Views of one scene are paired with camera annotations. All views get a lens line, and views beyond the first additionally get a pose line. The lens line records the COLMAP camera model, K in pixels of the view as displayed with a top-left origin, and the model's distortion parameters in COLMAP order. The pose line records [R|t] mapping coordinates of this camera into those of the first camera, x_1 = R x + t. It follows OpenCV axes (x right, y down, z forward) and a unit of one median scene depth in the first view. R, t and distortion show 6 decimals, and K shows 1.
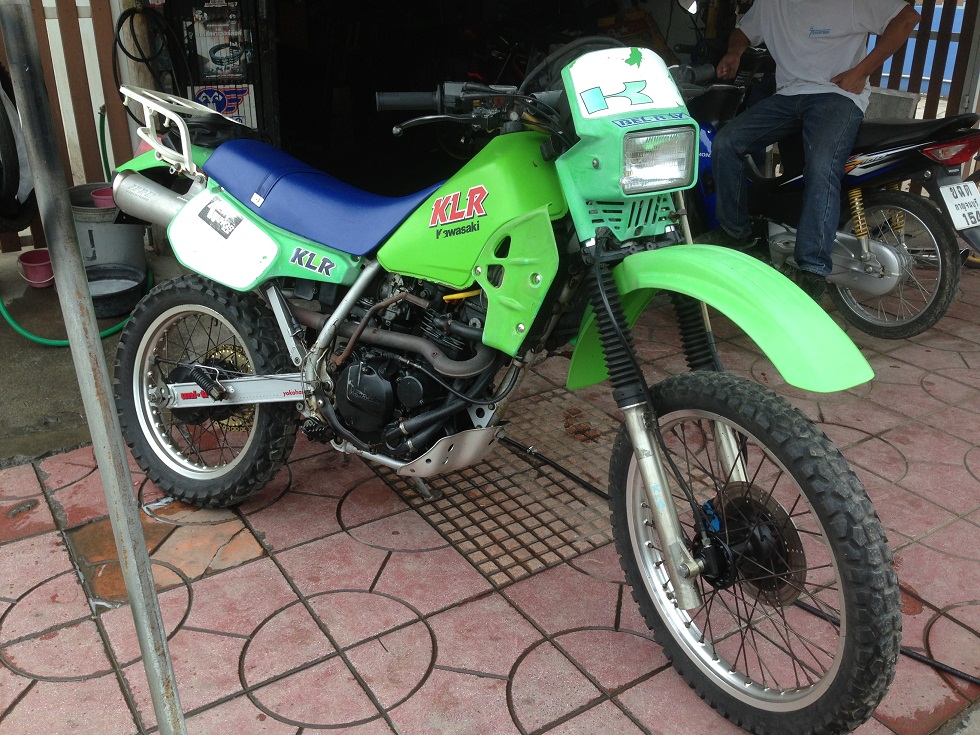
lens RADIAL K [[928.7, 0, 492.0], [0, 928.7, 367.7], [0, 0, 1]] dist [0.025823, 0.000000]
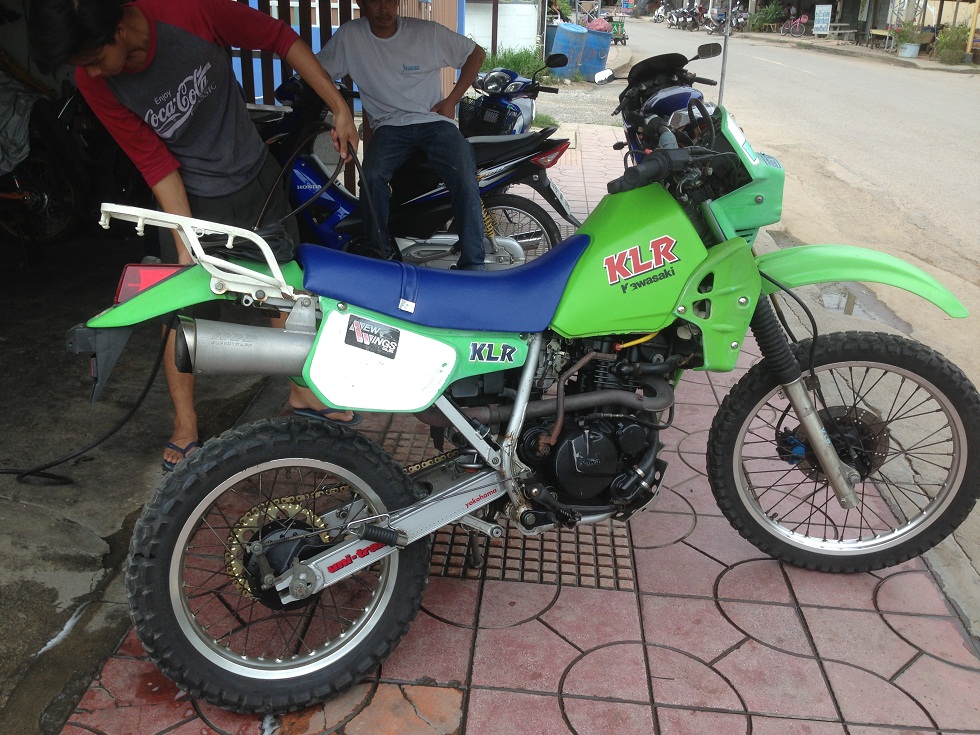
lens RADIAL K [[928.7, 0, 491.3], [0, 928.7, 367.5], [0, 0, 1]] dist [0.025823, 0.000000]
pose [[0.600320, -0.286827, 0.746556, -0.895037], [0.290763, 0.947872, 0.130365, -0.222382], [-0.745032, 0.138810, 0.652425, 0.395082]]
